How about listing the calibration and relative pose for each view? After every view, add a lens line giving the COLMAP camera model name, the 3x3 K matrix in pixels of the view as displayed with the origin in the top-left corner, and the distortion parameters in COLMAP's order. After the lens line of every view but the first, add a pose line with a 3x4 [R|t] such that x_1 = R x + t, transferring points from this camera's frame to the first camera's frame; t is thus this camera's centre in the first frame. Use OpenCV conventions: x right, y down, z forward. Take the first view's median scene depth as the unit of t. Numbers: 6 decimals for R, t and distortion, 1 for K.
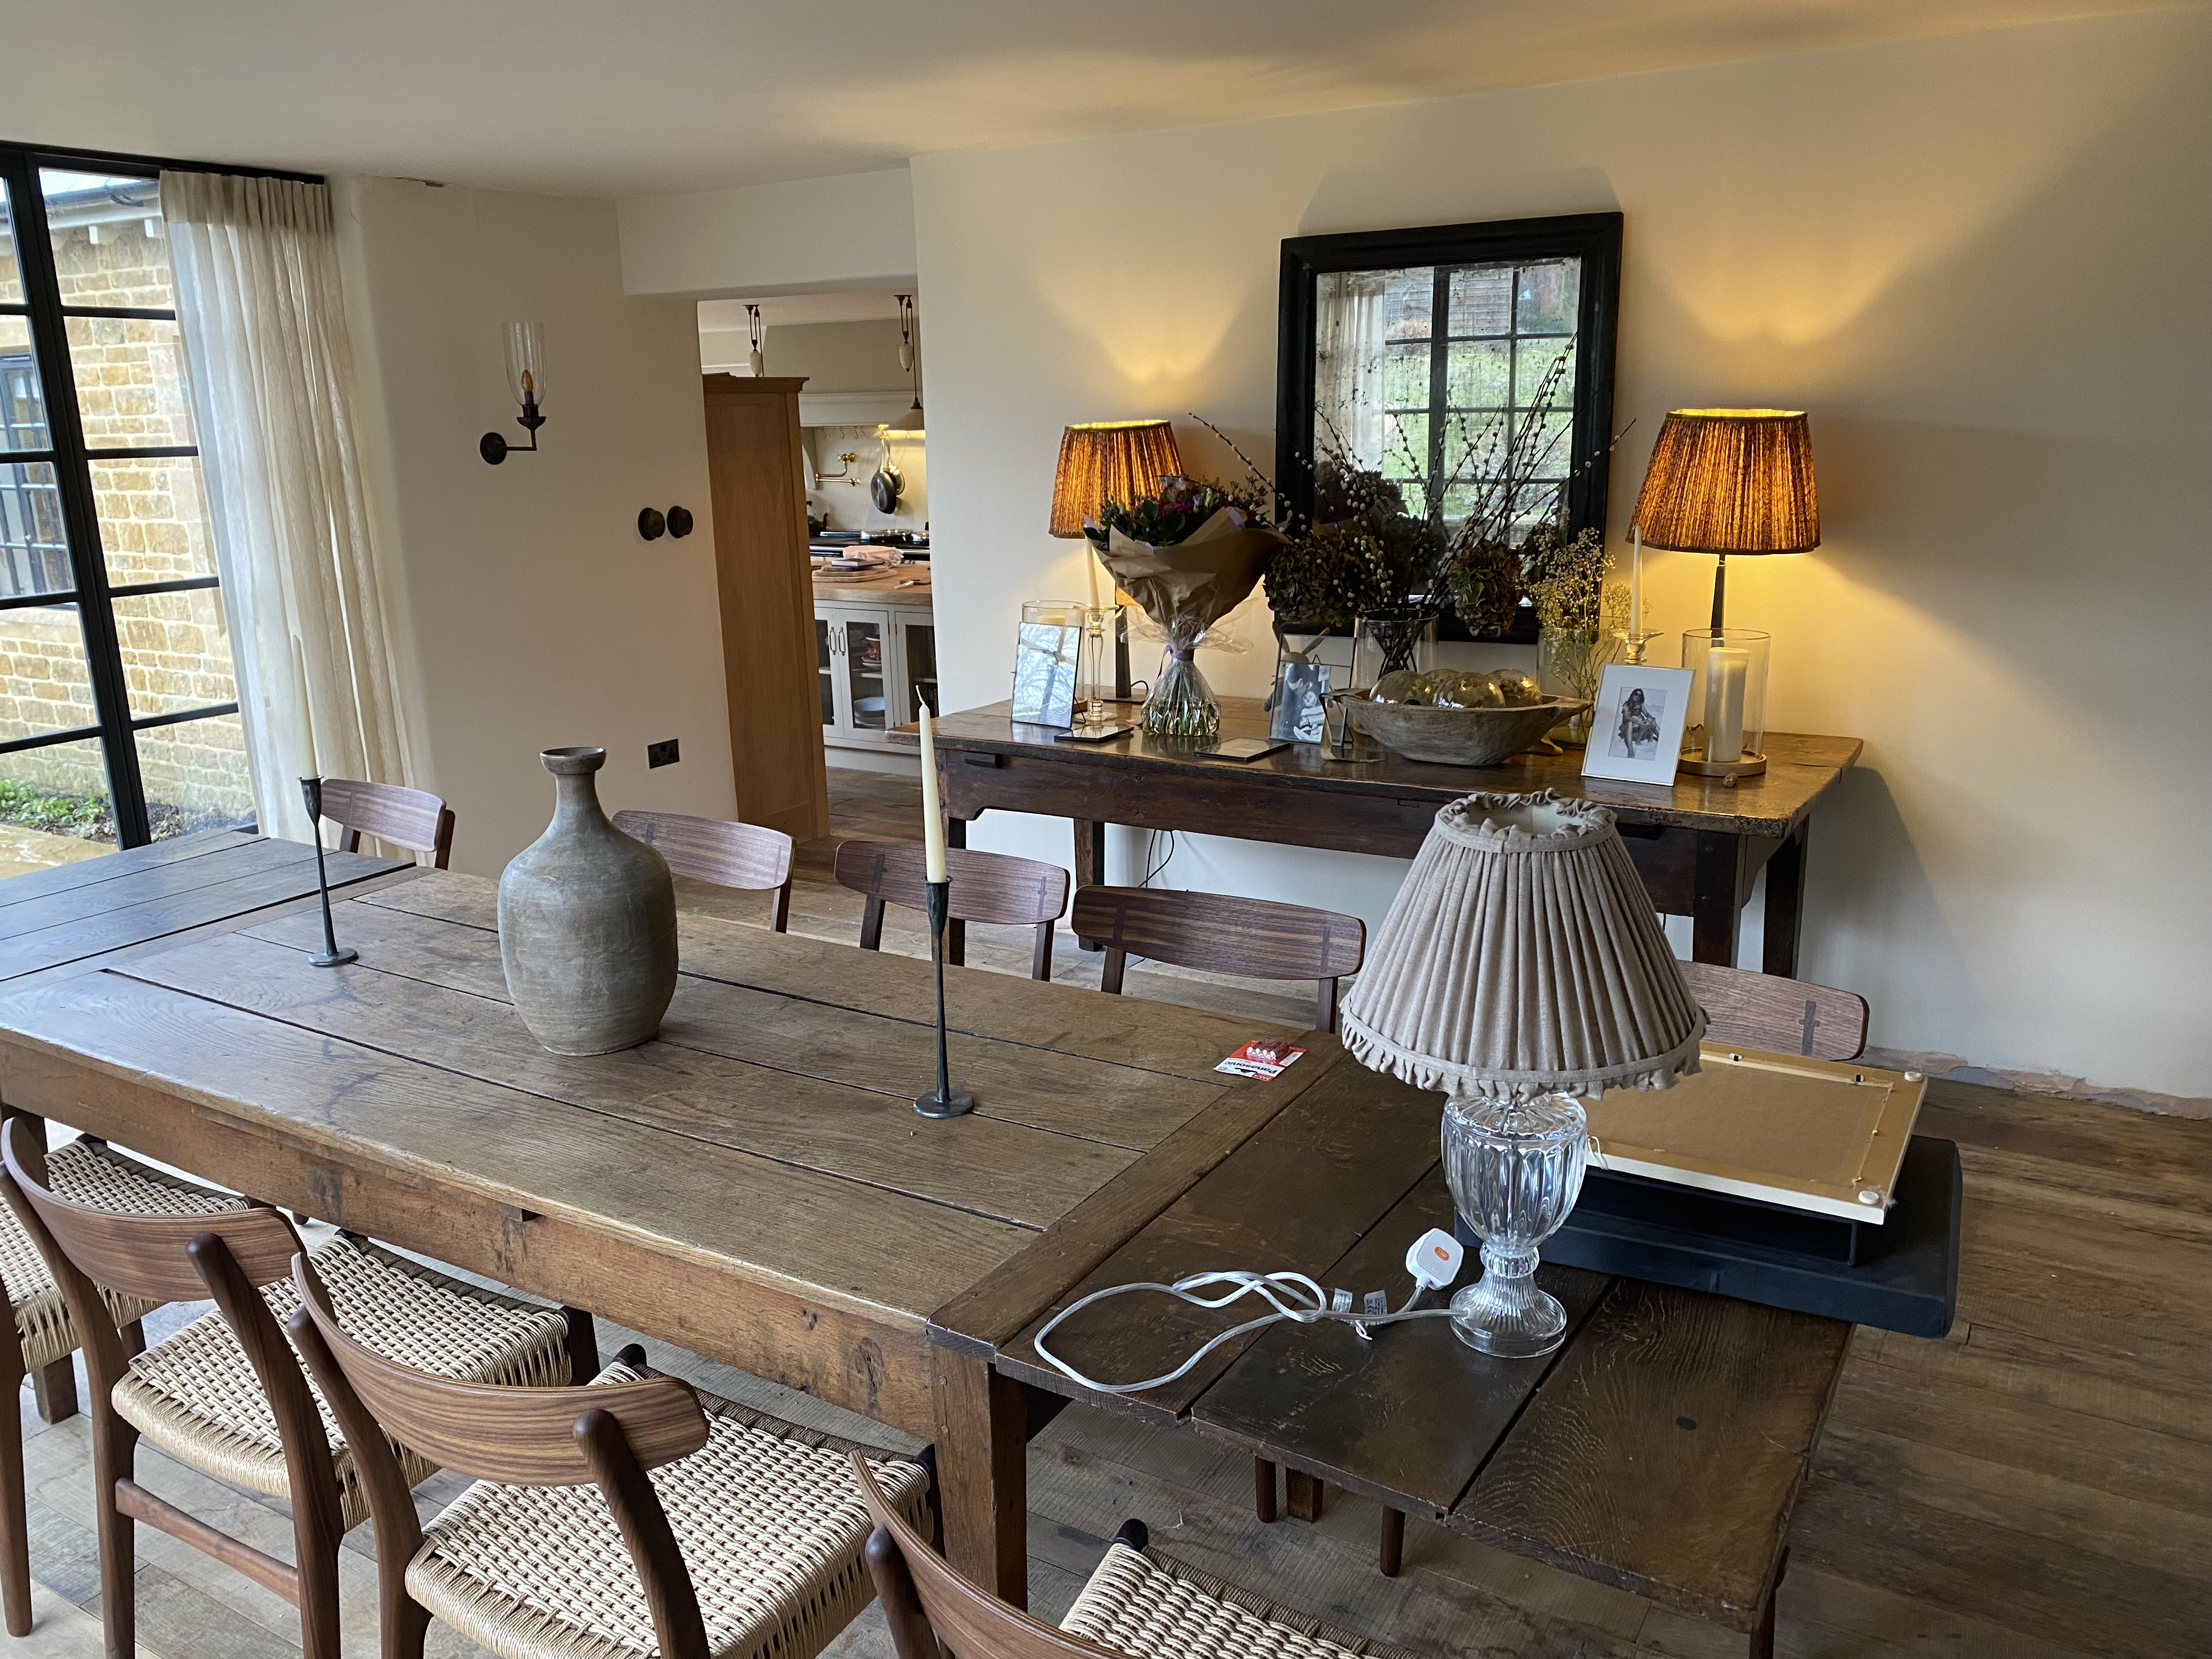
lens RADIAL K [[1677.9, 0, 1102.1], [0, 1677.9, 831.7], [0, 0, 1]] dist [0.034545, -0.024143]
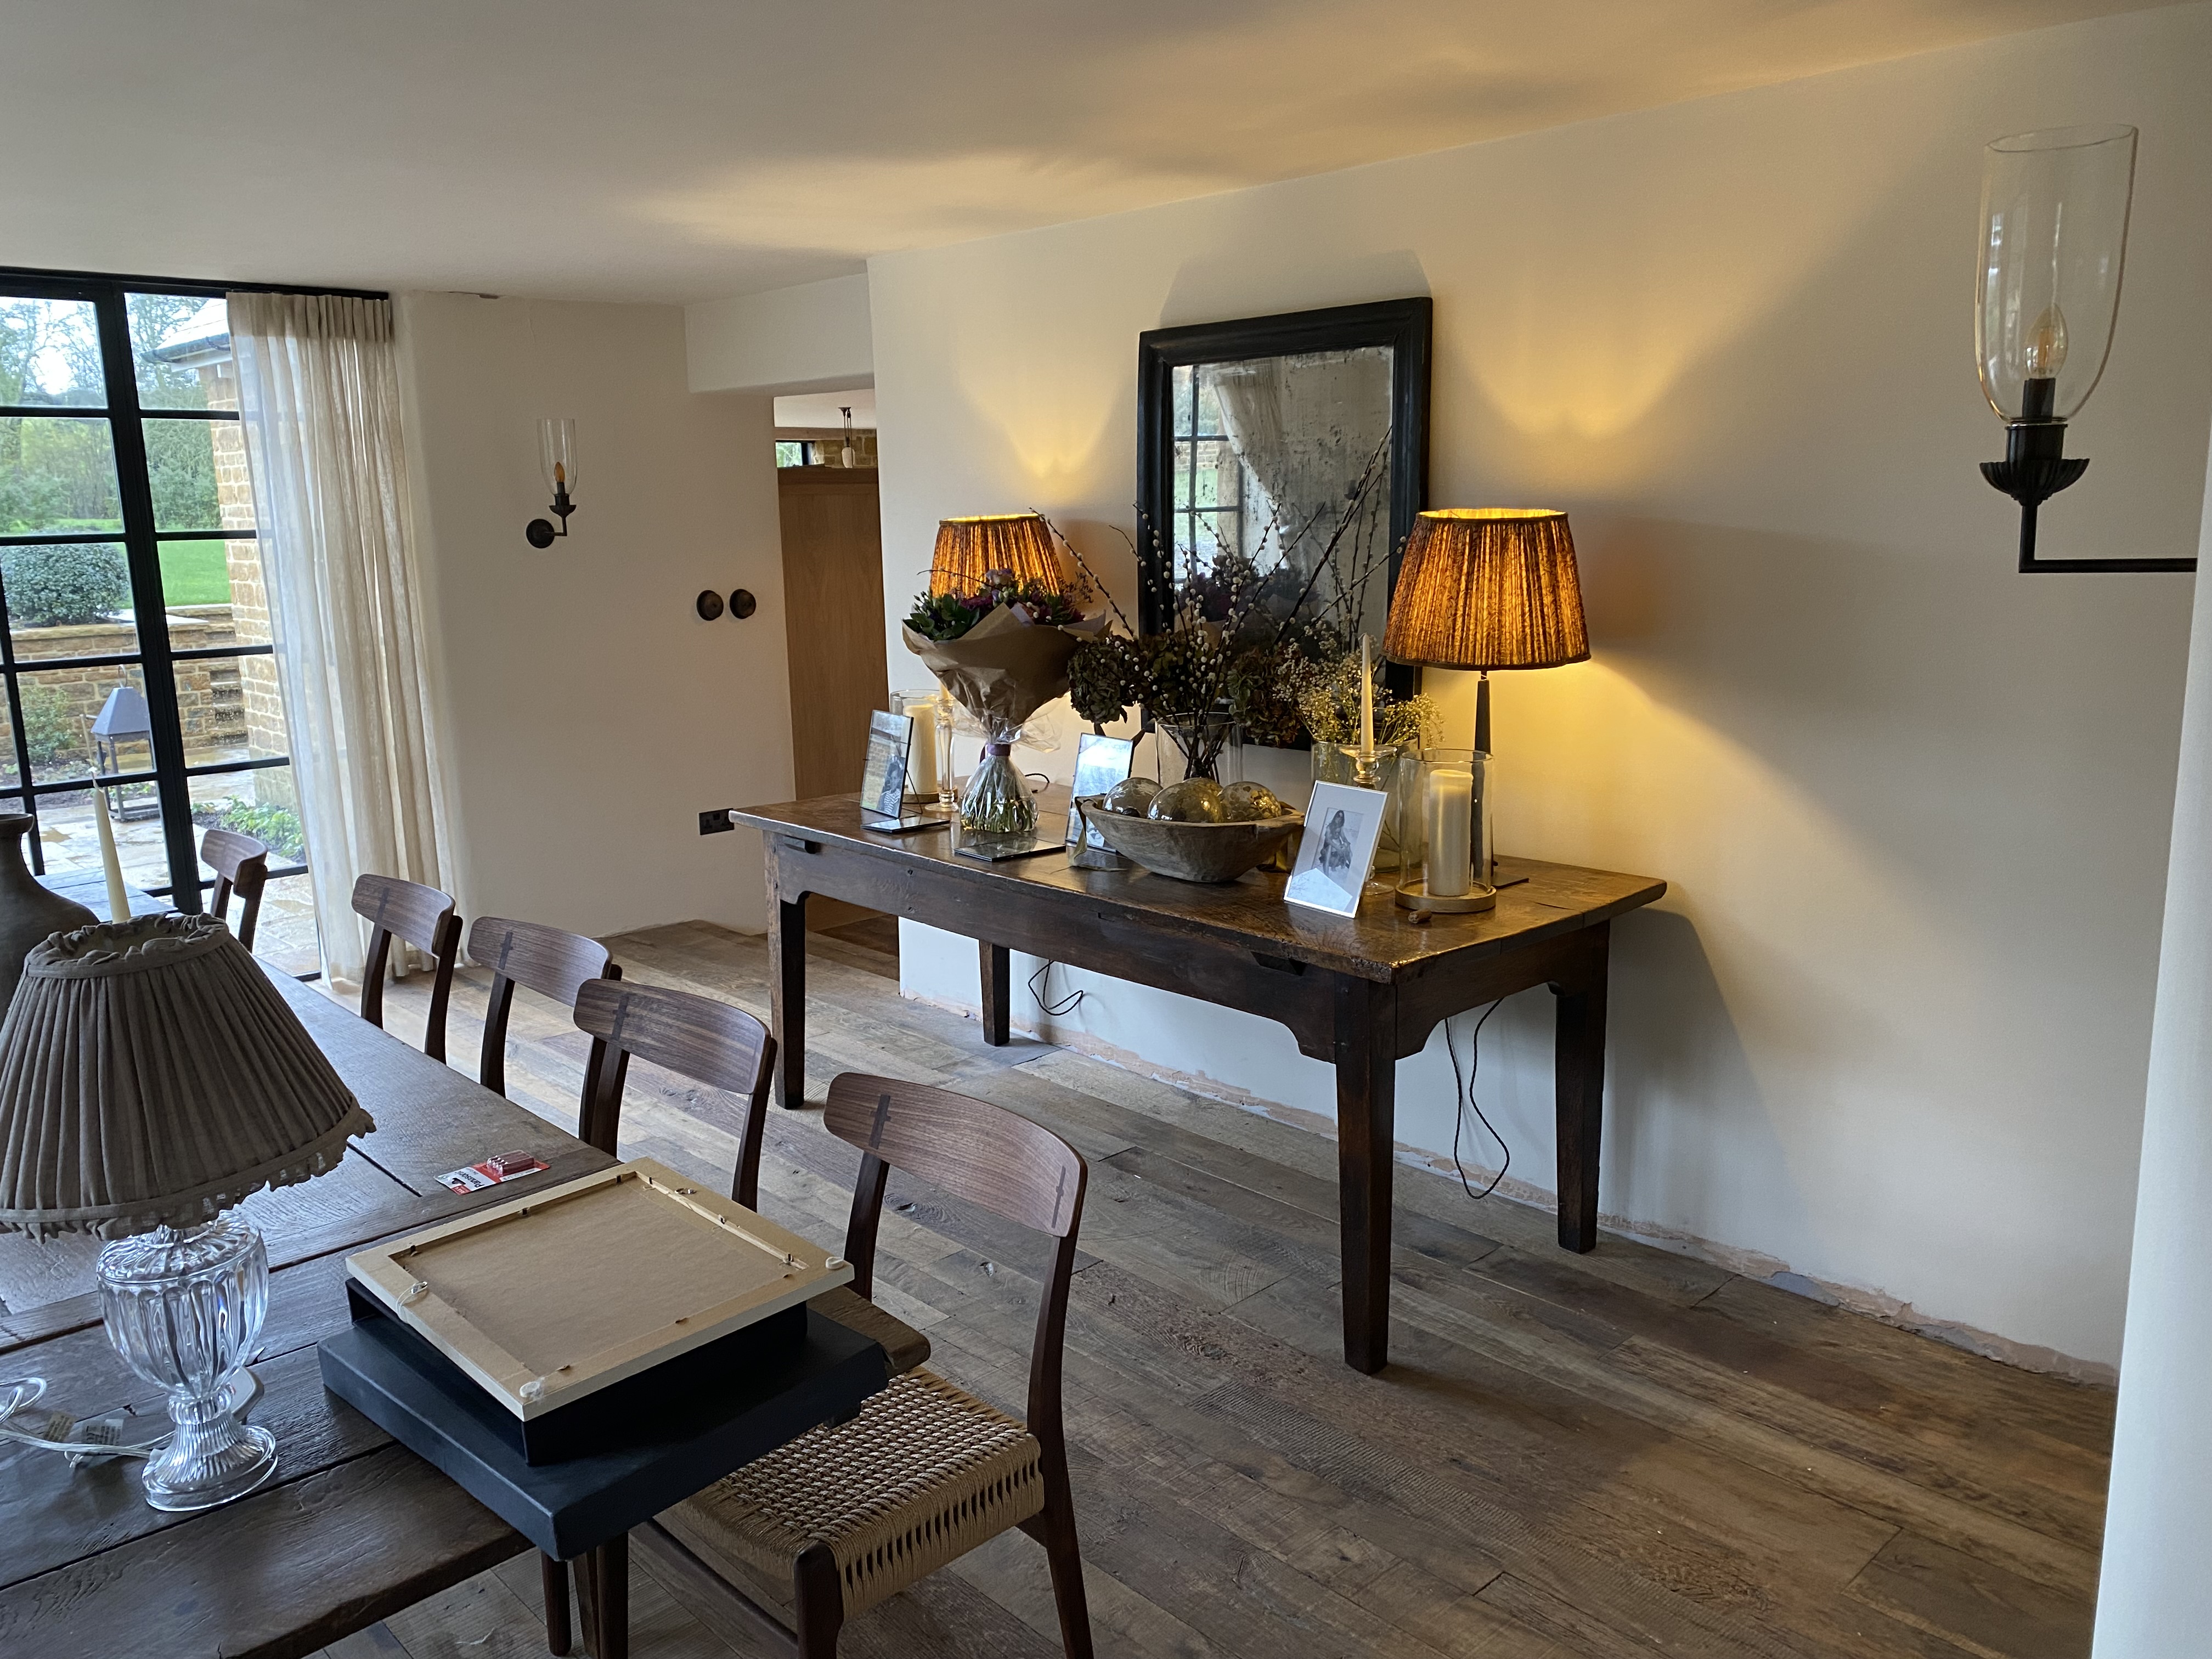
lens RADIAL K [[1677.9, 0, 1104.7], [0, 1677.9, 828.8], [0, 0, 1]] dist [0.034545, -0.024143]
pose [[0.964599, 0.055802, -0.257751, 0.367918], [-0.068299, 0.996871, -0.039782, -0.025480], [0.254725, 0.055977, 0.965392, 0.073199]]
